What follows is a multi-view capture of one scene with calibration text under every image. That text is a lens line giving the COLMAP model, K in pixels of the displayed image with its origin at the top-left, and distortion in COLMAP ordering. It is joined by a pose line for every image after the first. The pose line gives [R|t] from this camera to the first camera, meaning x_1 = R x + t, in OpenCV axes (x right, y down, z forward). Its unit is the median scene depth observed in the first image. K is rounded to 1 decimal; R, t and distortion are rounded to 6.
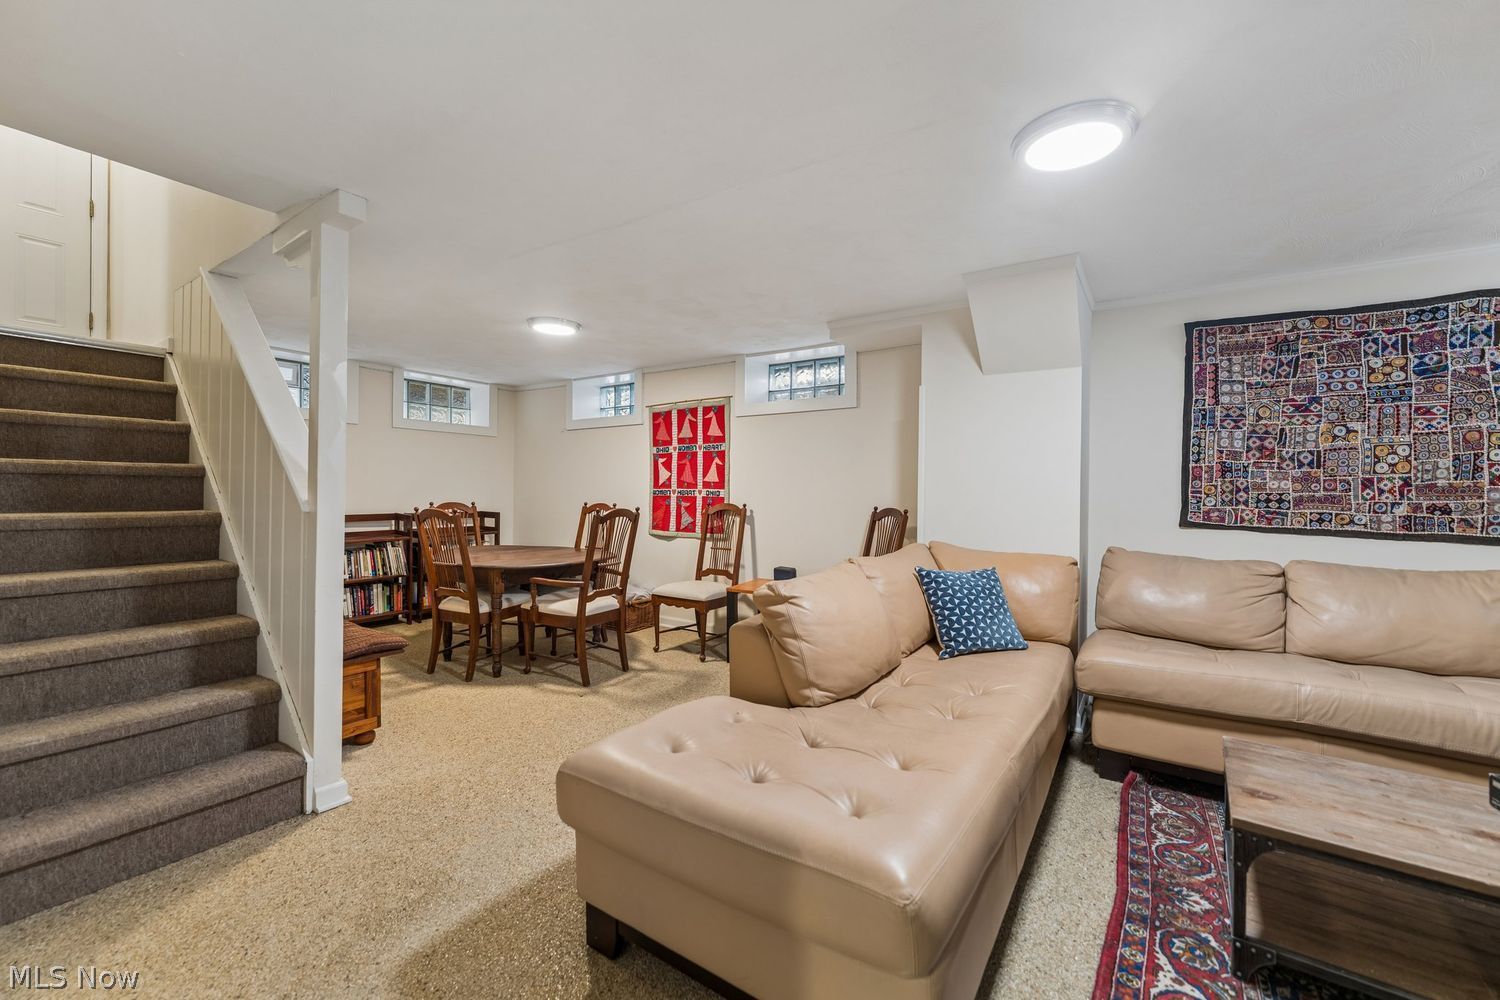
lens RADIAL K [[600.6, 0, 745.7], [0, 600.6, 492.8], [0, 0, 1]] dist [-0.003301, 0.000469]
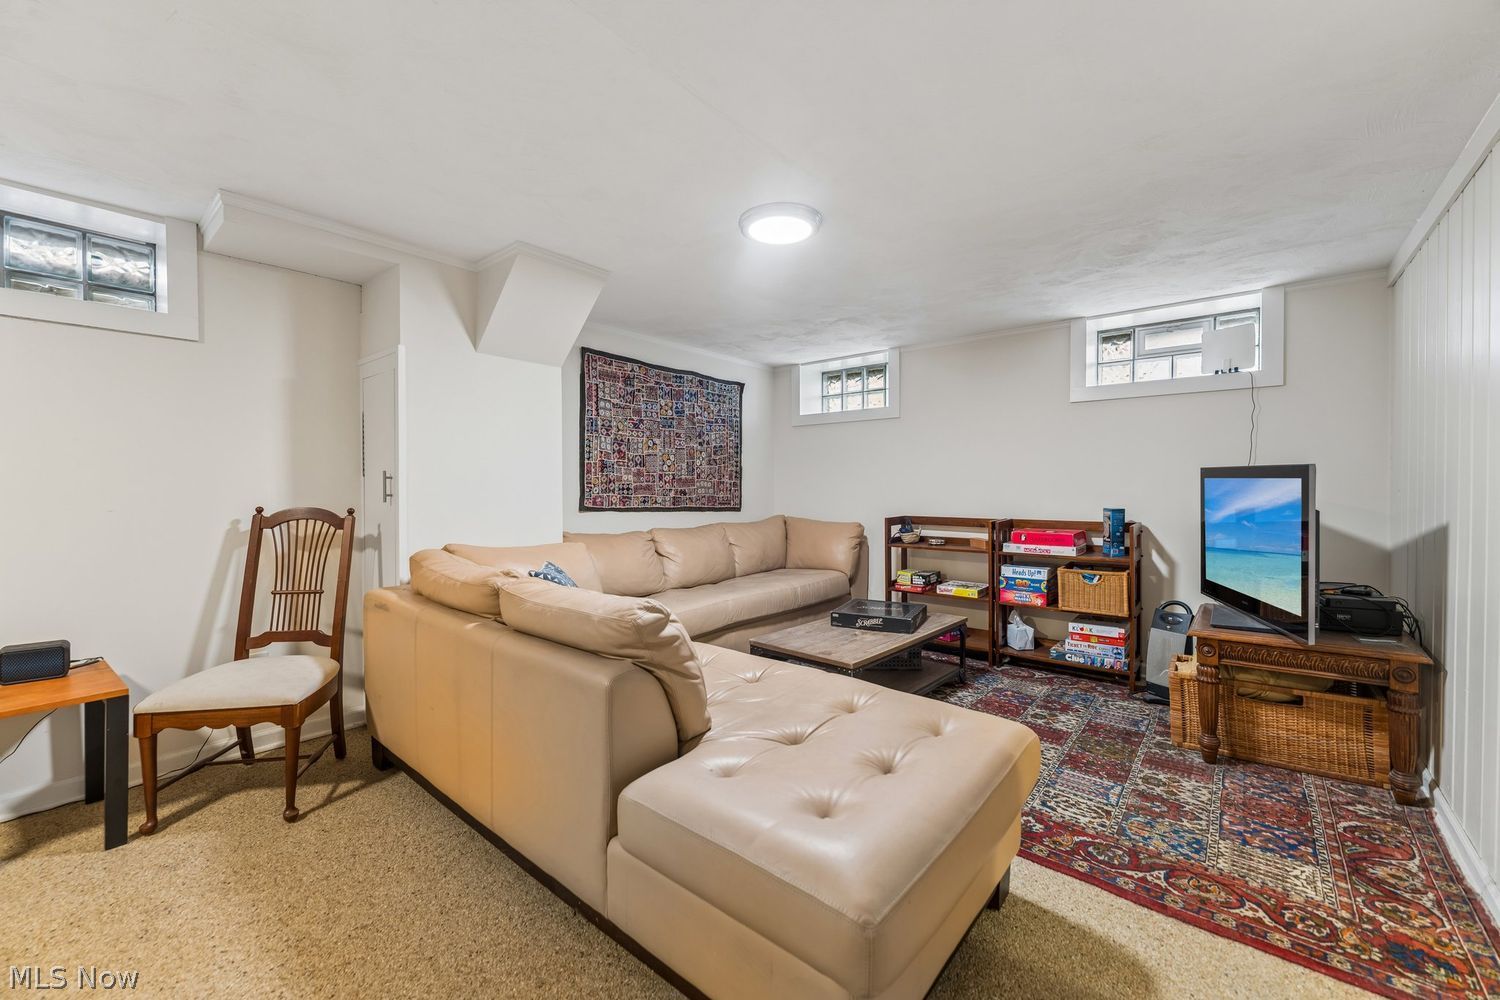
lens RADIAL K [[600.6, 0, 745.8], [0, 600.6, 494.2], [0, 0, 1]] dist [-0.003301, 0.000469]
pose [[0.098976, -0.021235, 0.994863, -0.507258], [0.004073, 0.999773, 0.020935, -0.002988], [-0.995081, 0.001980, 0.099040, 0.579132]]
